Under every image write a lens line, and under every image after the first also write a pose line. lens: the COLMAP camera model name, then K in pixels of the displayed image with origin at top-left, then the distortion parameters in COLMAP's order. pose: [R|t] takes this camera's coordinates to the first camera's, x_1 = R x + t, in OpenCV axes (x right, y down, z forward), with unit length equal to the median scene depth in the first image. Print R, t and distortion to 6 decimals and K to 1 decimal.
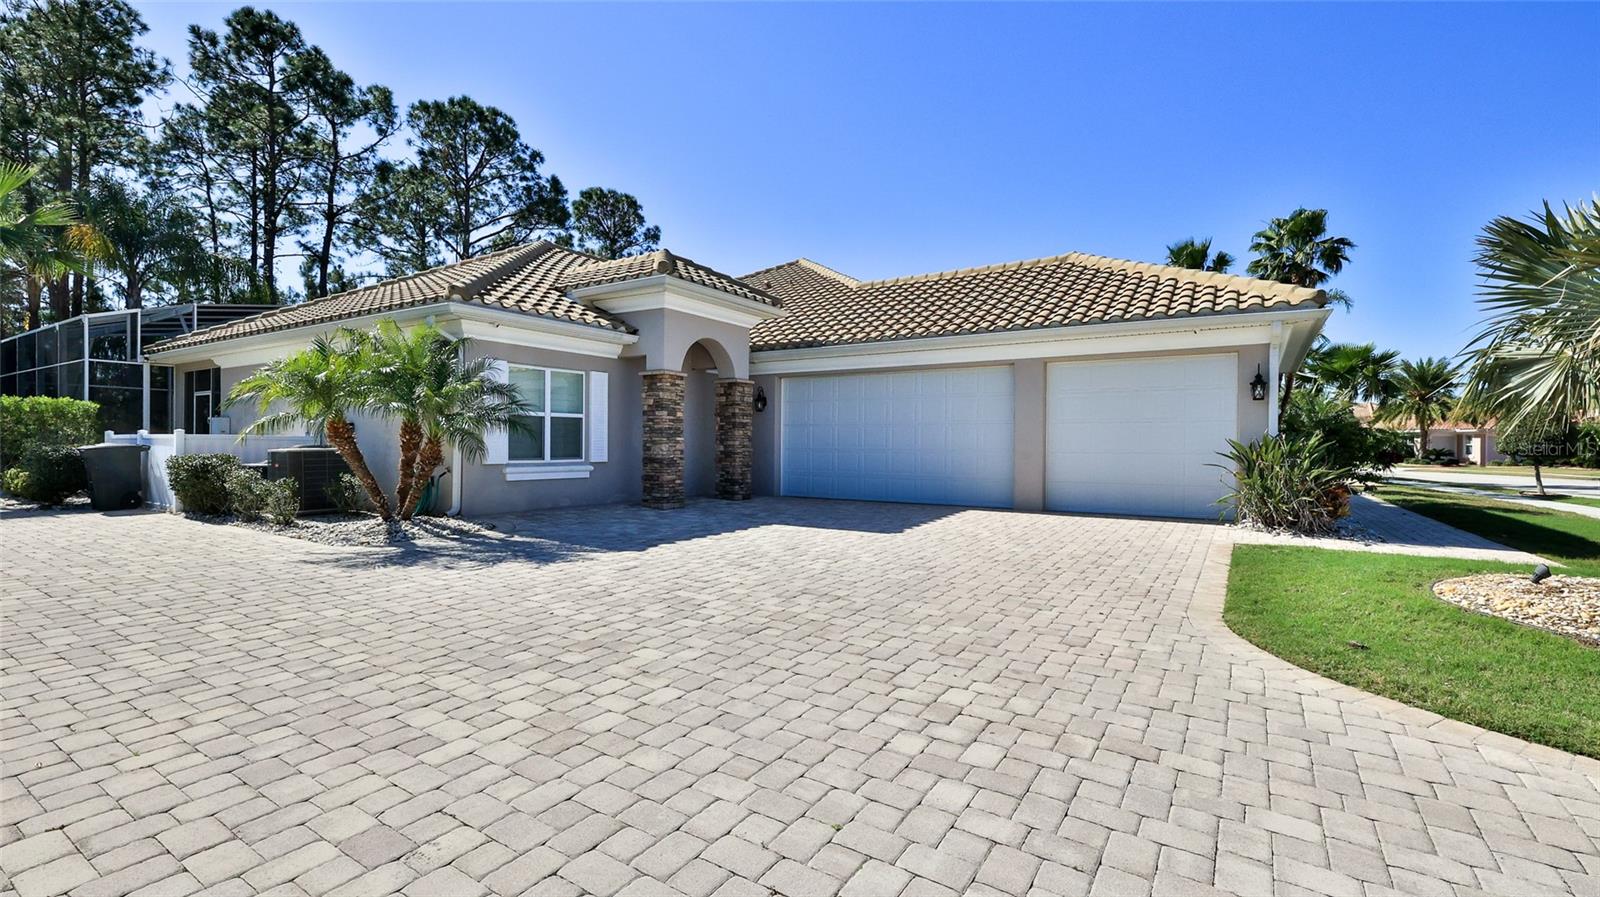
lens RADIAL K [[715.8, 0, 804.8], [0, 715.8, 441.4], [0, 0, 1]] dist [0.000027, 0.000396]
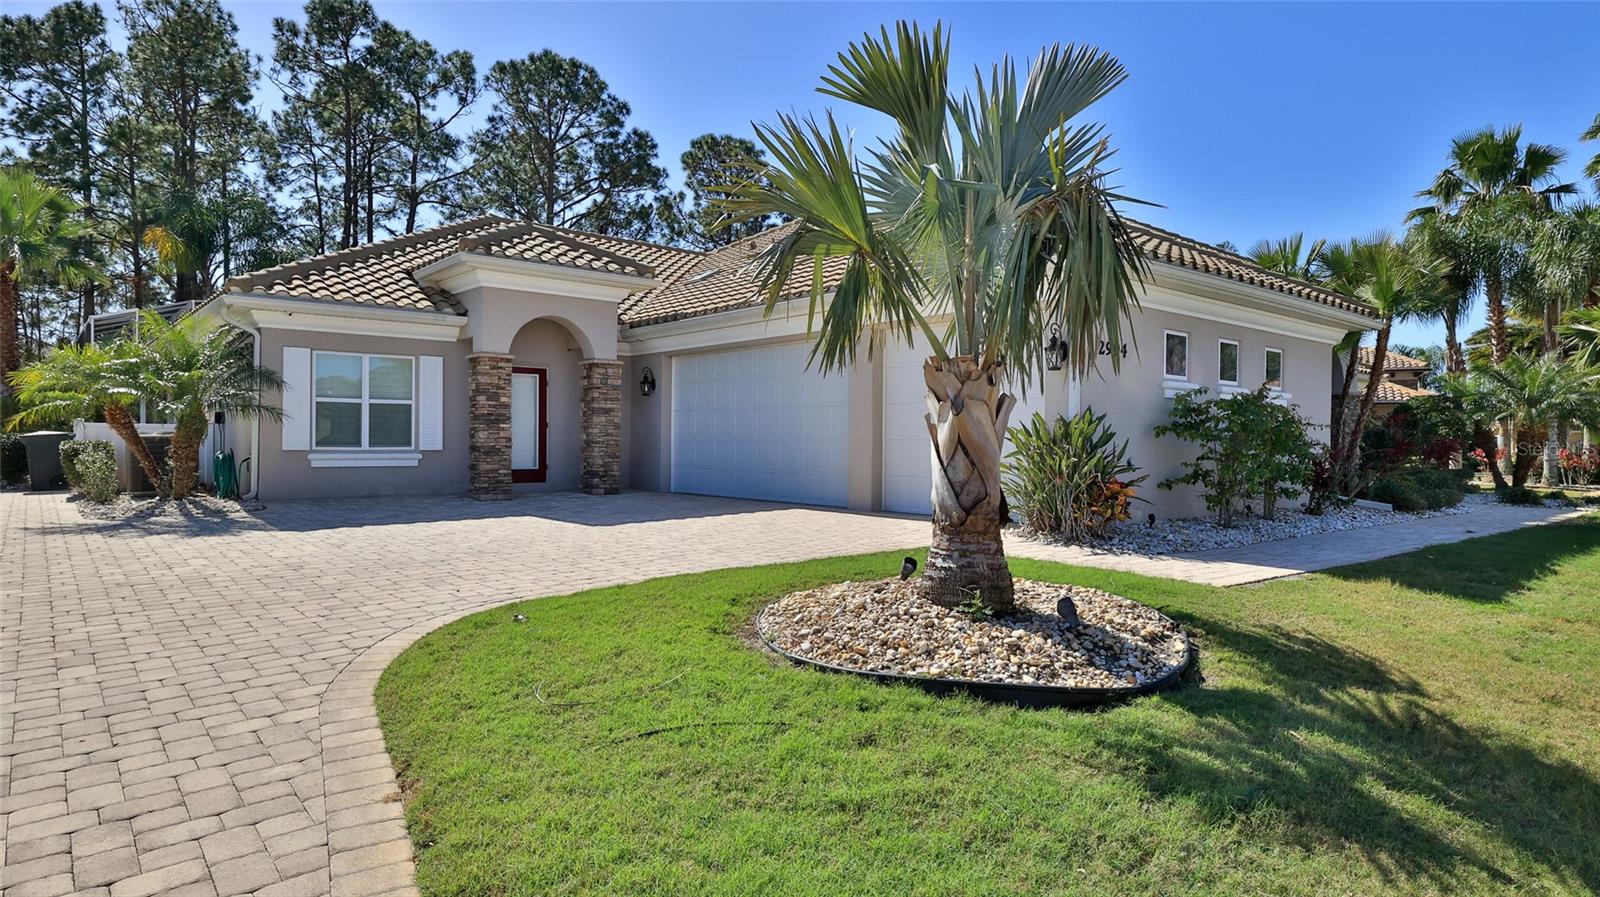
lens RADIAL K [[904.4, 0, 794.0], [0, 904.4, 450.6], [0, 0, 1]] dist [0.001985, -0.001472]
pose [[0.953521, 0.006371, -0.301260, 0.224590], [-0.000866, 0.999830, 0.018403, 0.002792], [0.301326, -0.017287, 0.953364, -0.004835]]
